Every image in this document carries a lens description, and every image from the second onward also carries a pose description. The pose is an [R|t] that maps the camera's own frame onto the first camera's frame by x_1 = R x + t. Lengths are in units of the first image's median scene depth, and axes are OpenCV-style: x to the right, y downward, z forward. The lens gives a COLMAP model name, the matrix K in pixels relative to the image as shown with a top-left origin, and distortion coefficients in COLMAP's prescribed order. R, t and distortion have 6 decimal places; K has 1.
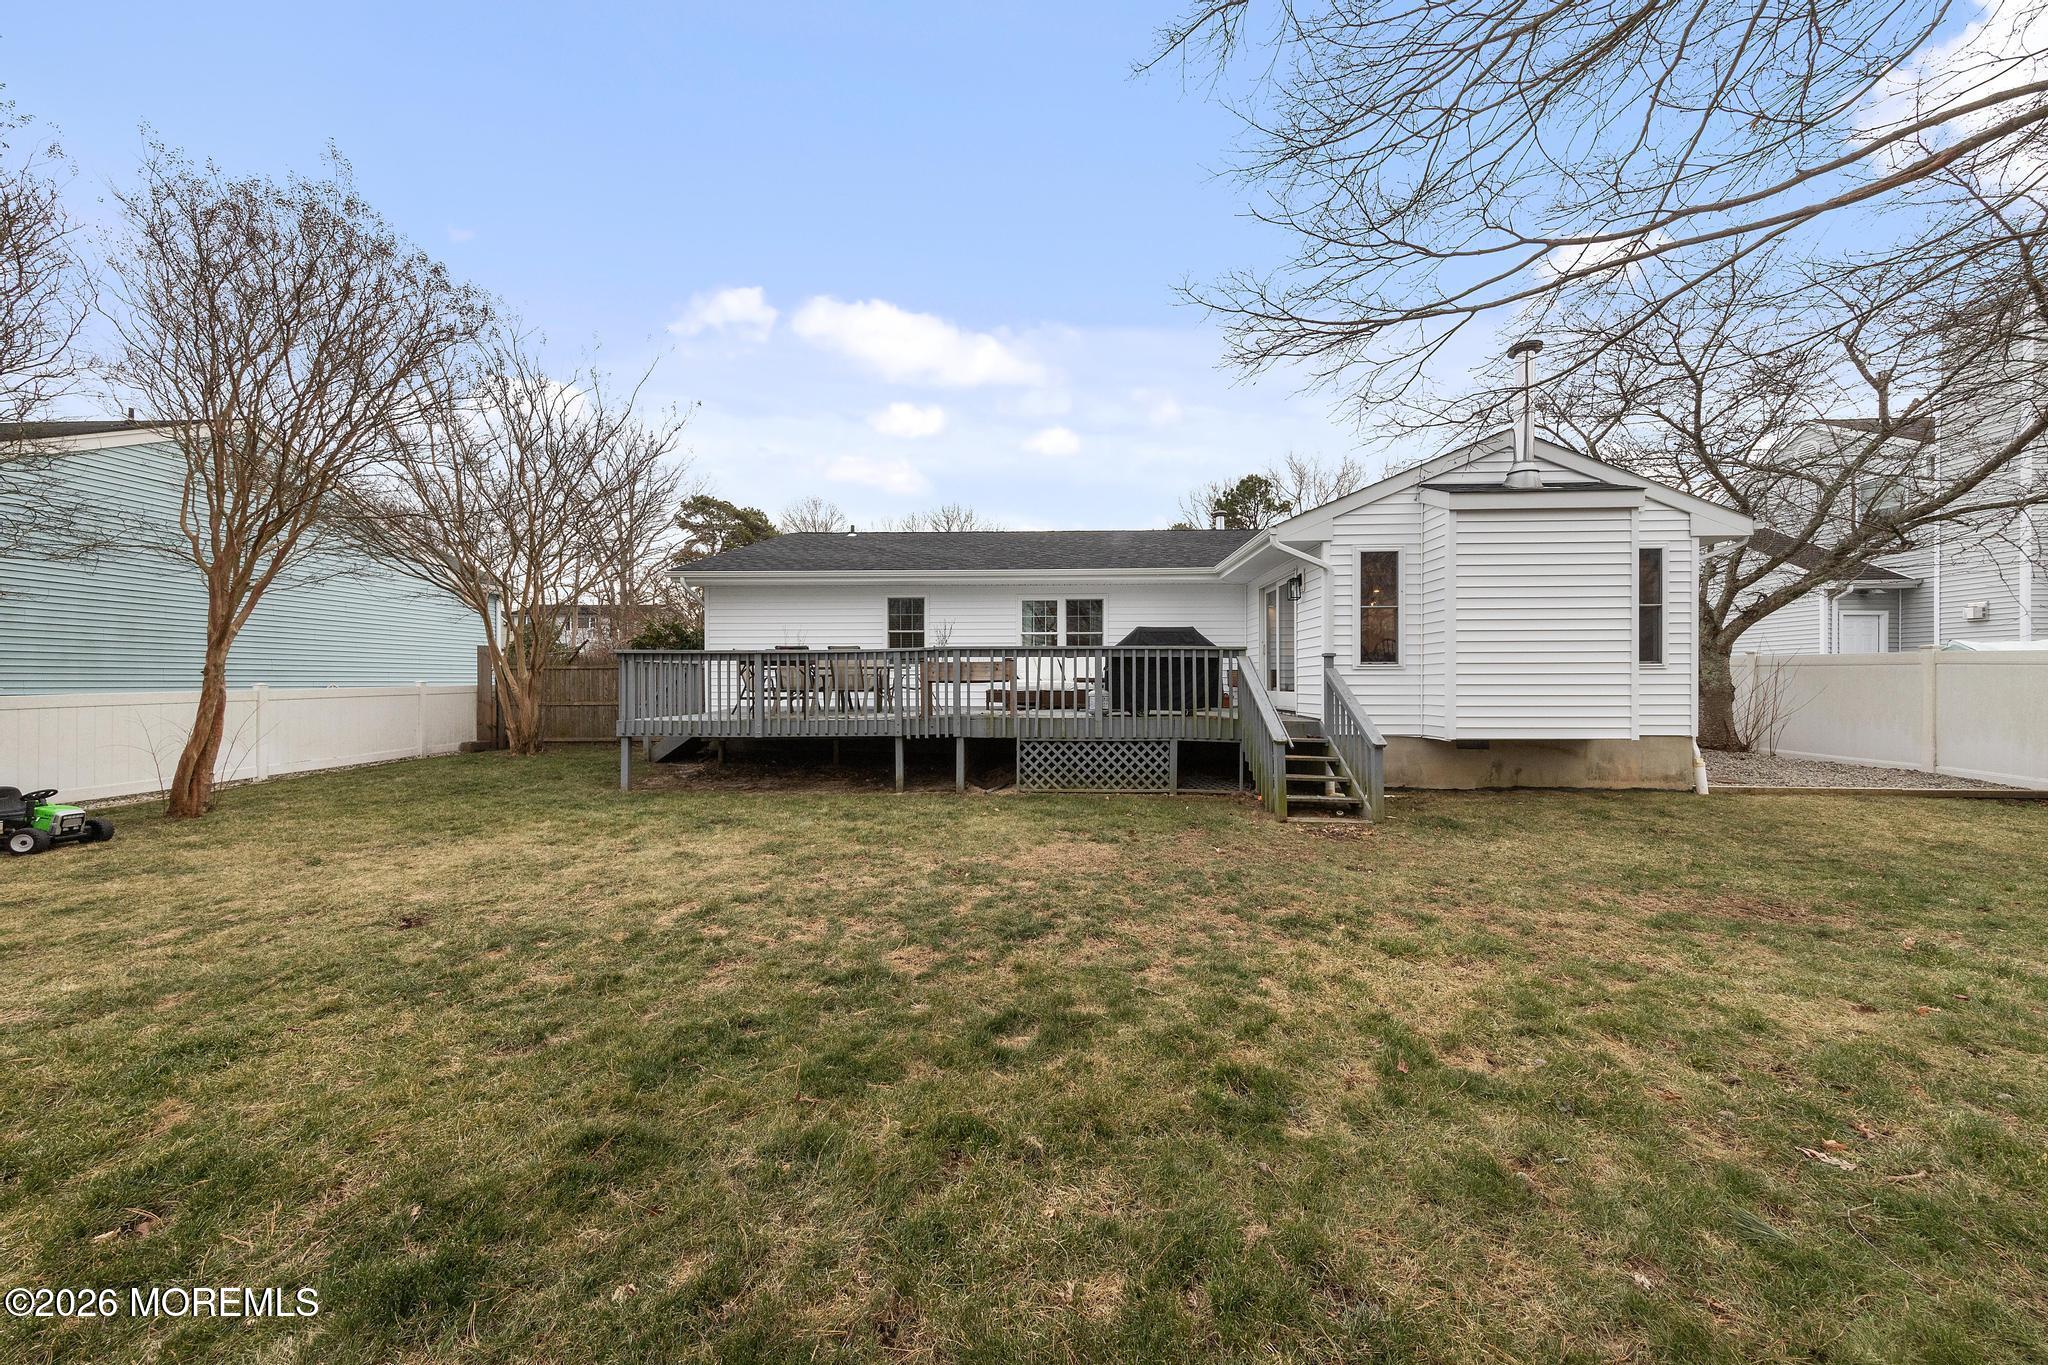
lens RADIAL K [[695.5, 0, 1033.2], [0, 695.5, 688.8], [0, 0, 1]] dist [0.006708, 0.000205]
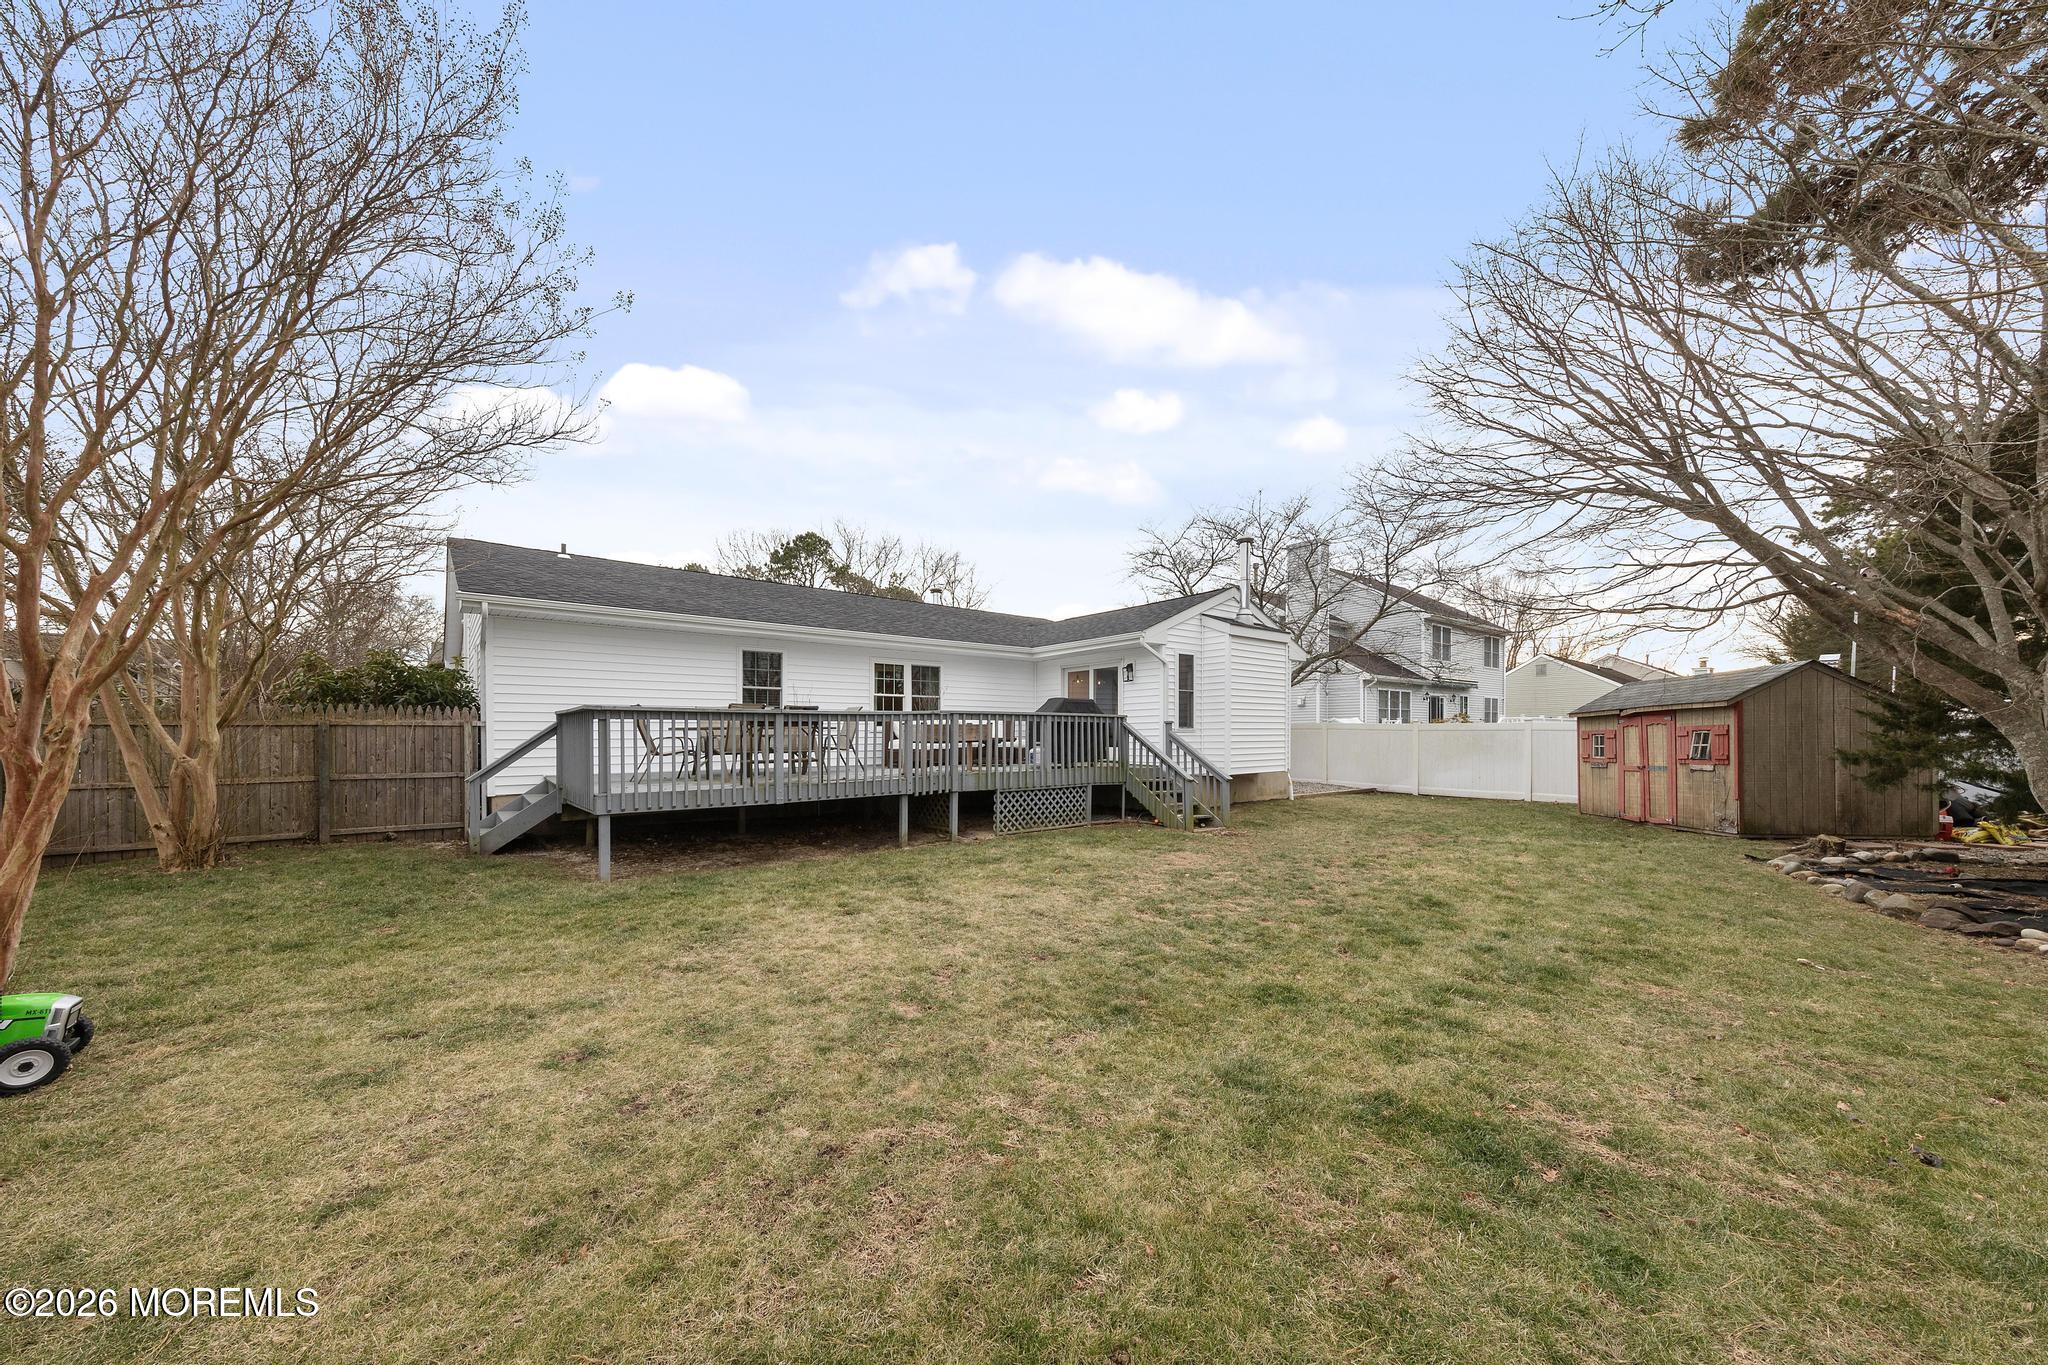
lens RADIAL K [[695.5, 0, 1066.2], [0, 695.5, 731.1], [0, 0, 1]] dist [0.006708, 0.000205]
pose [[0.741097, 0.001207, 0.671397, -0.719743], [0.010940, 0.999844, -0.013873, -0.010190], [-0.671309, 0.017626, 0.740968, 0.046340]]
